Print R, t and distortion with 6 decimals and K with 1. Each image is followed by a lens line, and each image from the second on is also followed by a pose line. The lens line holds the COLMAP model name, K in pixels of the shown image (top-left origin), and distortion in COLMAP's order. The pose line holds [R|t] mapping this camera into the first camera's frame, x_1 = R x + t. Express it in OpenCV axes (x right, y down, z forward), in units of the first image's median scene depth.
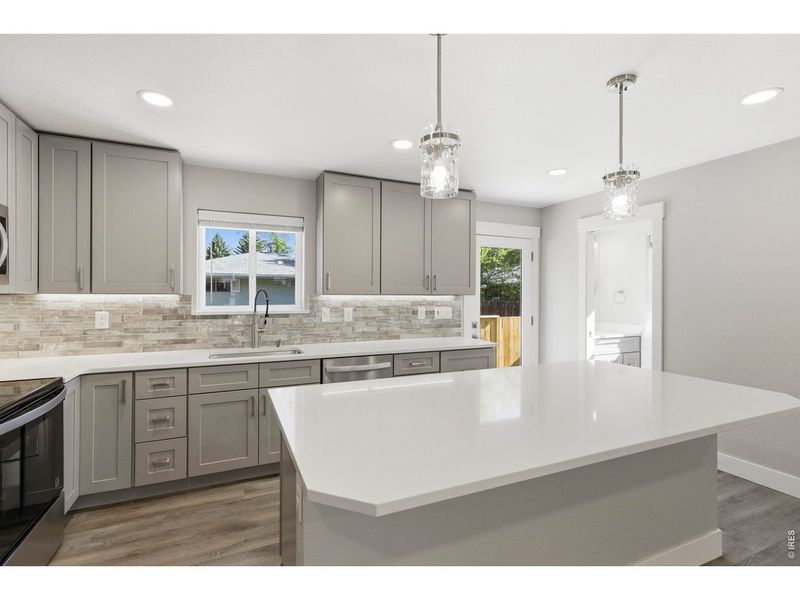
lens RADIAL K [[369.8, 0, 400.8], [0, 369.8, 296.4], [0, 0, 1]] dist [-0.002879, -0.000230]
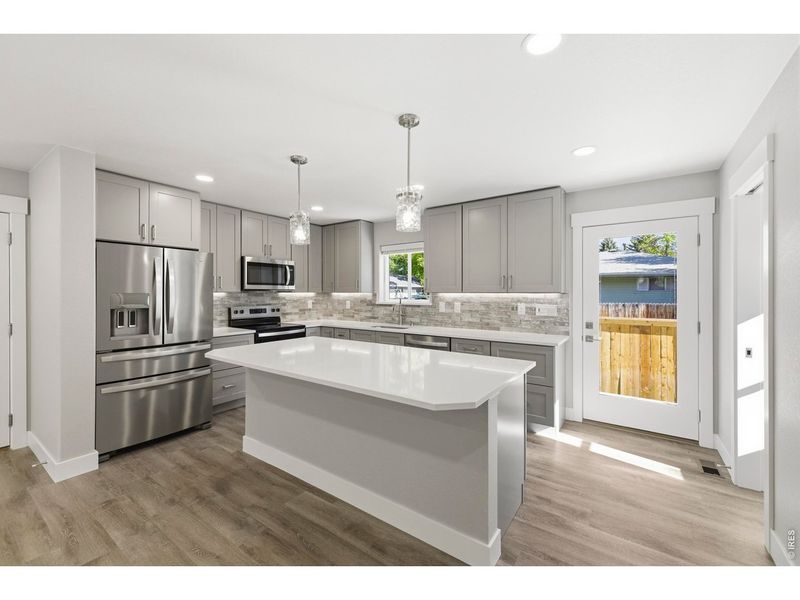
lens RADIAL K [[336.3, 0, 399.4], [0, 336.3, 293.9], [0, 0, 1]] dist [0.001362, -0.000334]
pose [[0.513719, 0.000908, -0.857958, 0.795517], [-0.002969, 0.999995, -0.000719, 0.001428], [0.857953, 0.002917, 0.513719, 0.197497]]
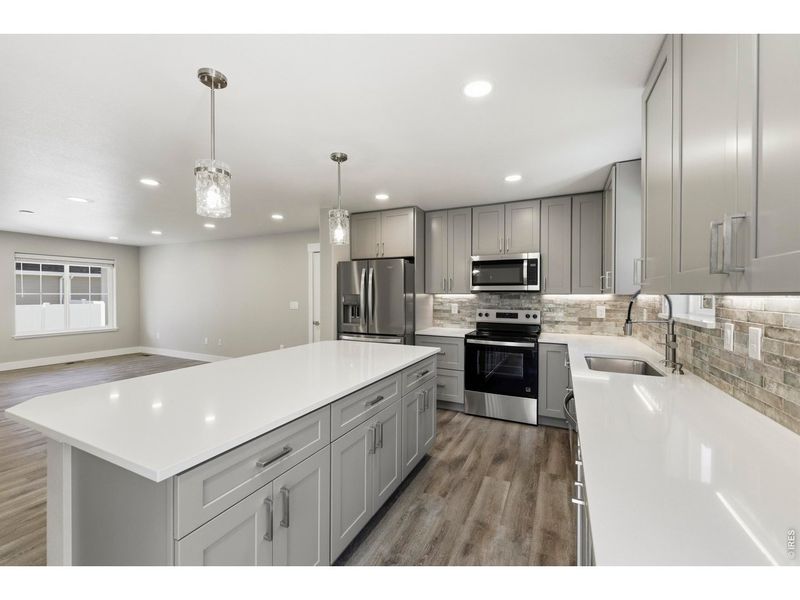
lens RADIAL K [[336.3, 0, 392.1], [0, 336.3, 298.0], [0, 0, 1]] dist [0.001362, -0.000334]
pose [[-0.775874, 0.003041, -0.630880, 0.411640], [-0.007298, 0.999878, 0.013795, -0.003374], [0.630846, 0.015307, -0.775757, 1.039743]]
